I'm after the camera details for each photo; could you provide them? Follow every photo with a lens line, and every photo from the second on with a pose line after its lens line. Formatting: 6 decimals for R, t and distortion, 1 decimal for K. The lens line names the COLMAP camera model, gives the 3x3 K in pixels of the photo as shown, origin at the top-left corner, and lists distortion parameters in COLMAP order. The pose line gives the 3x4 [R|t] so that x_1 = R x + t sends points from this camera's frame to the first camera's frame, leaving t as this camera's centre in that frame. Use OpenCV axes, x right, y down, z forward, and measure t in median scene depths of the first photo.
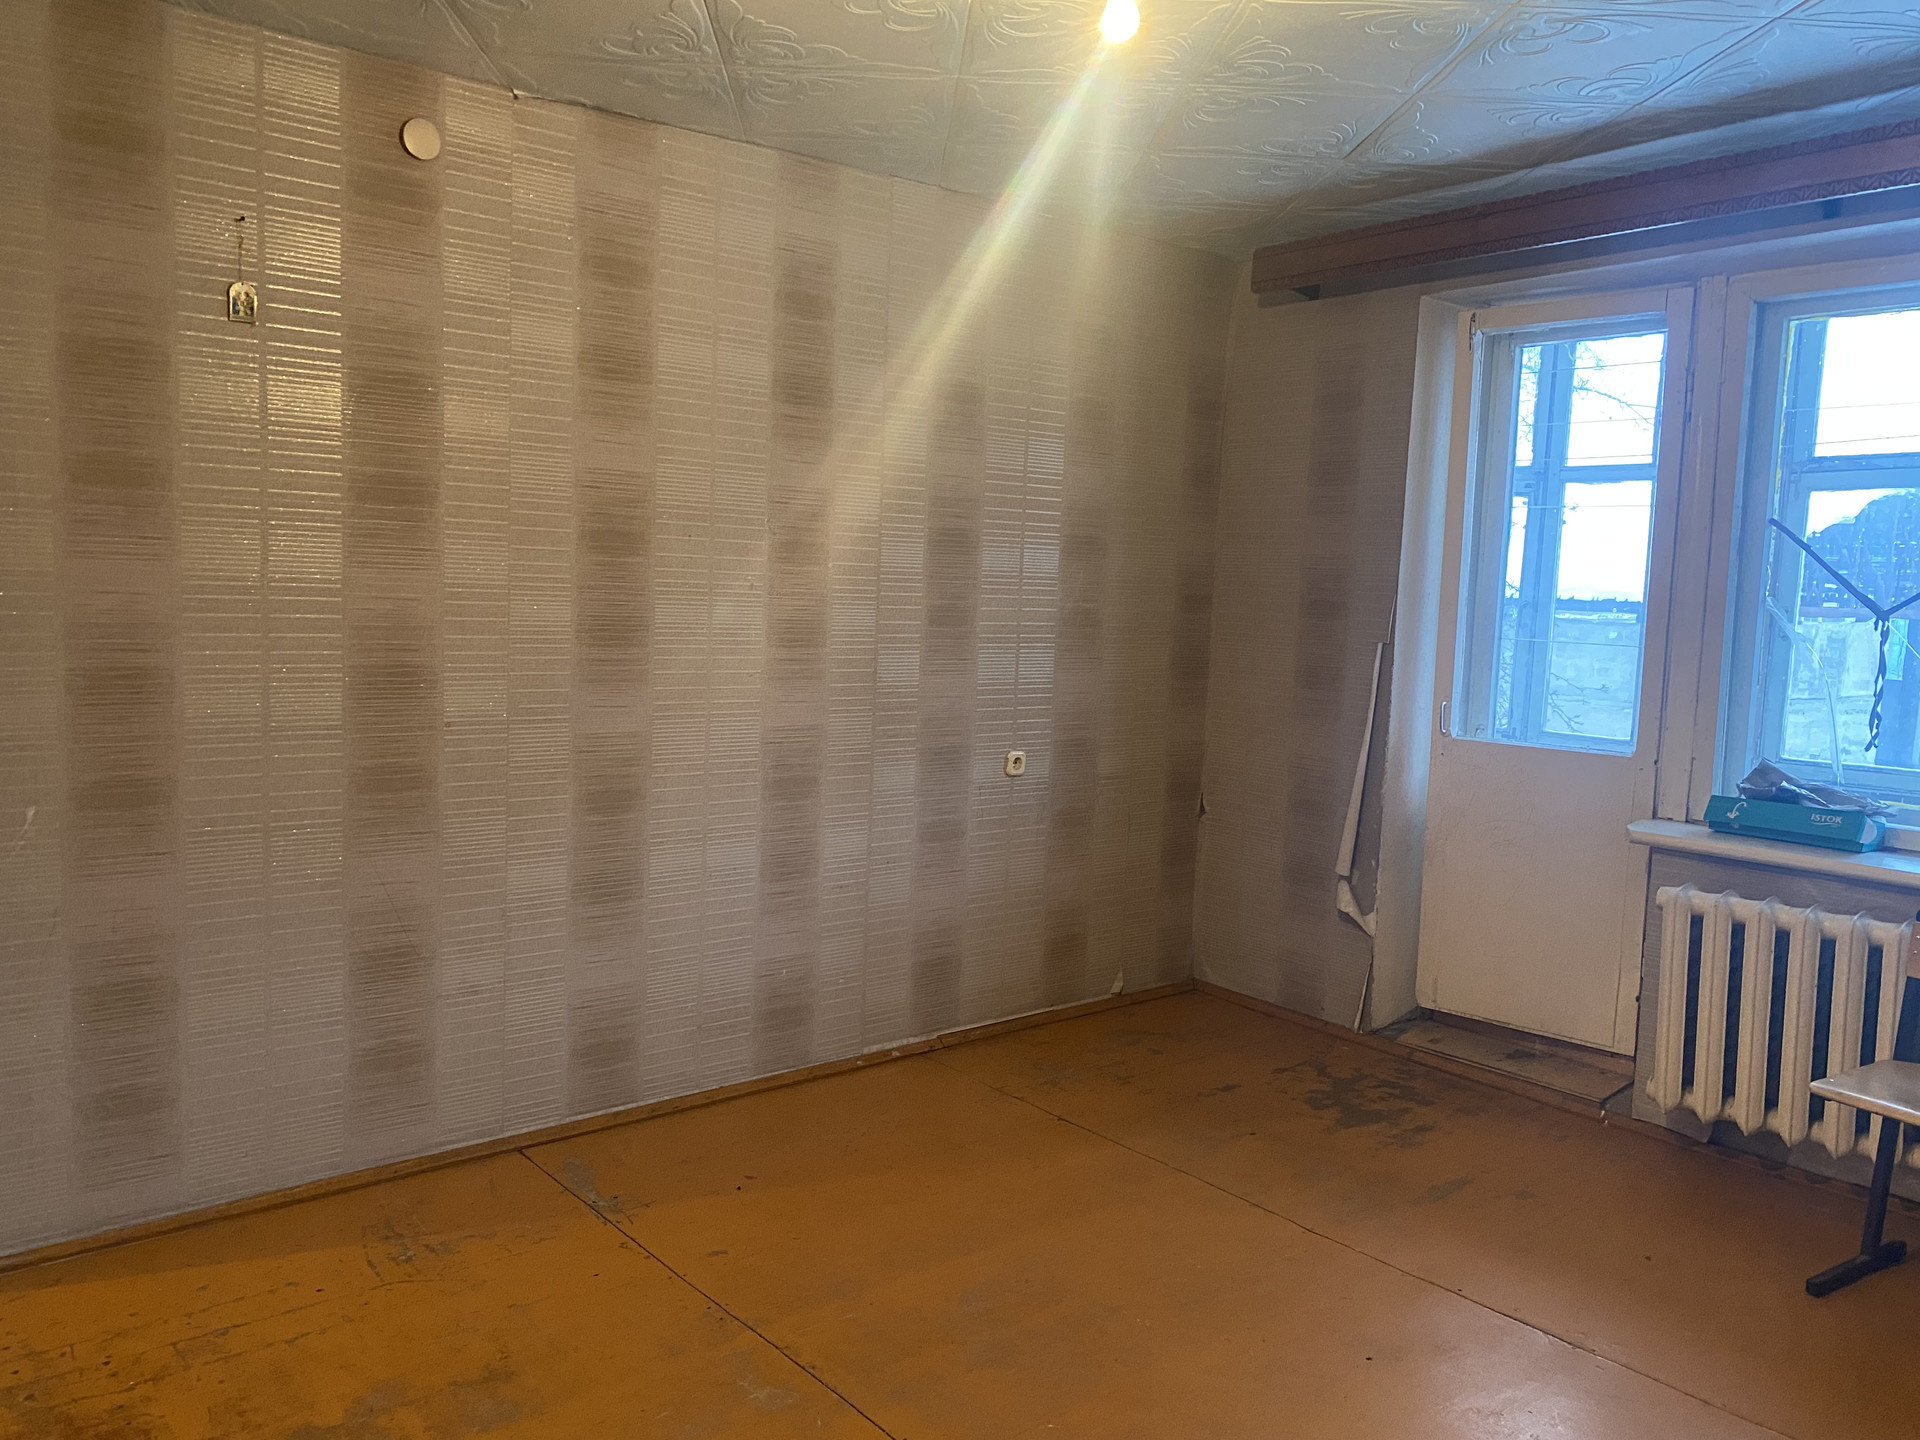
lens RADIAL K [[1458.9, 0, 964.0], [0, 1458.9, 721.2], [0, 0, 1]] dist [0.039070, -0.034019]
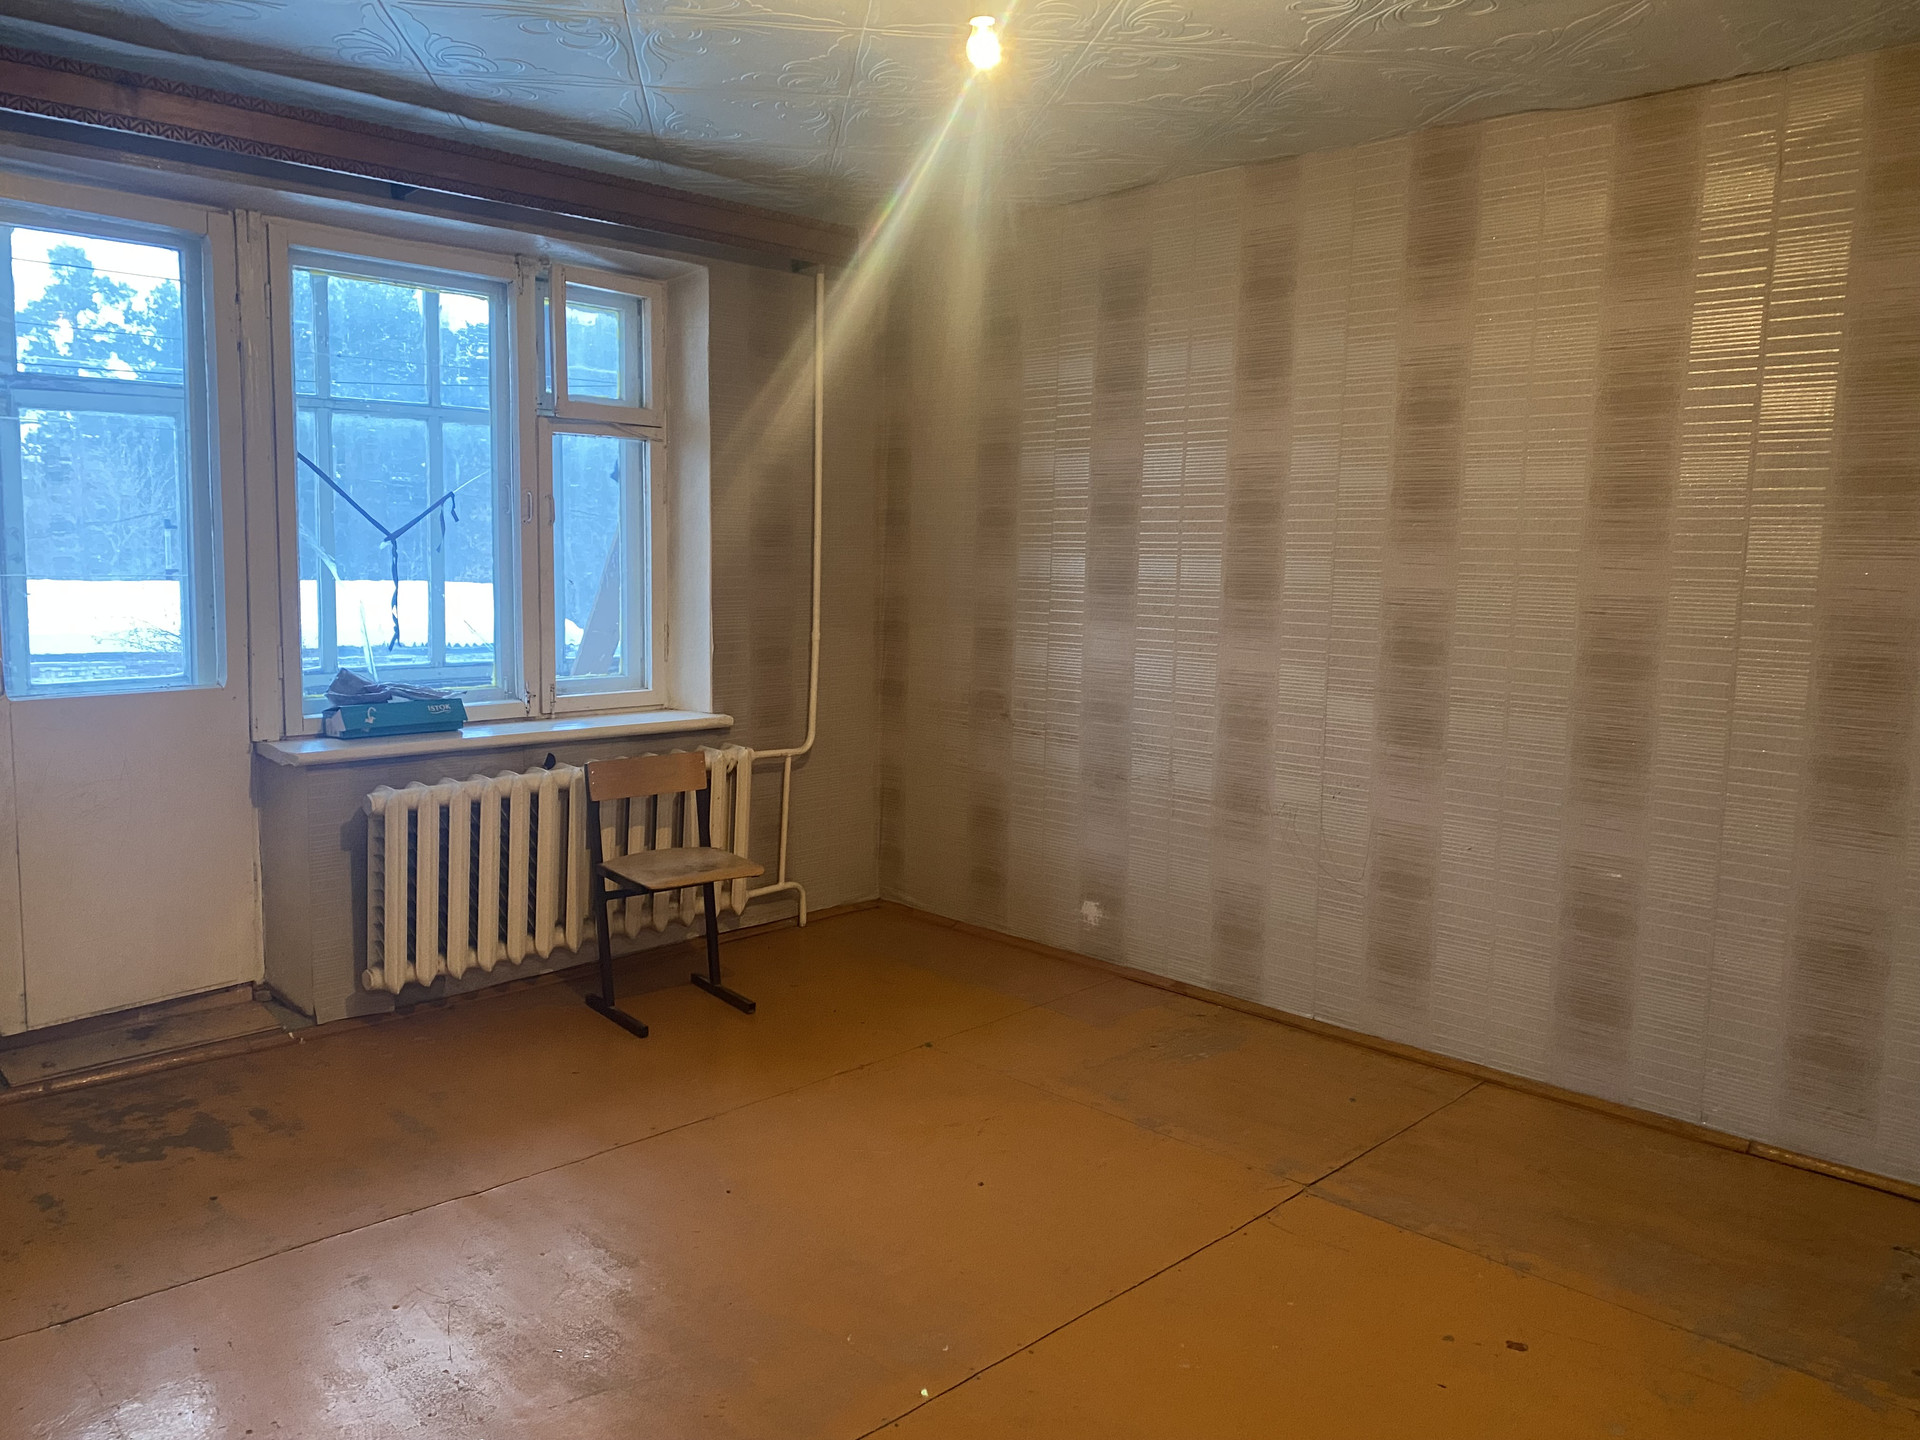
lens RADIAL K [[1458.9, 0, 911.4], [0, 1458.9, 706.3], [0, 0, 1]] dist [0.039070, -0.034019]
pose [[-0.064447, -0.138646, 0.988243, -0.582685], [0.078360, 0.986541, 0.143517, -0.072135], [-0.994840, 0.086688, -0.052715, 0.622392]]
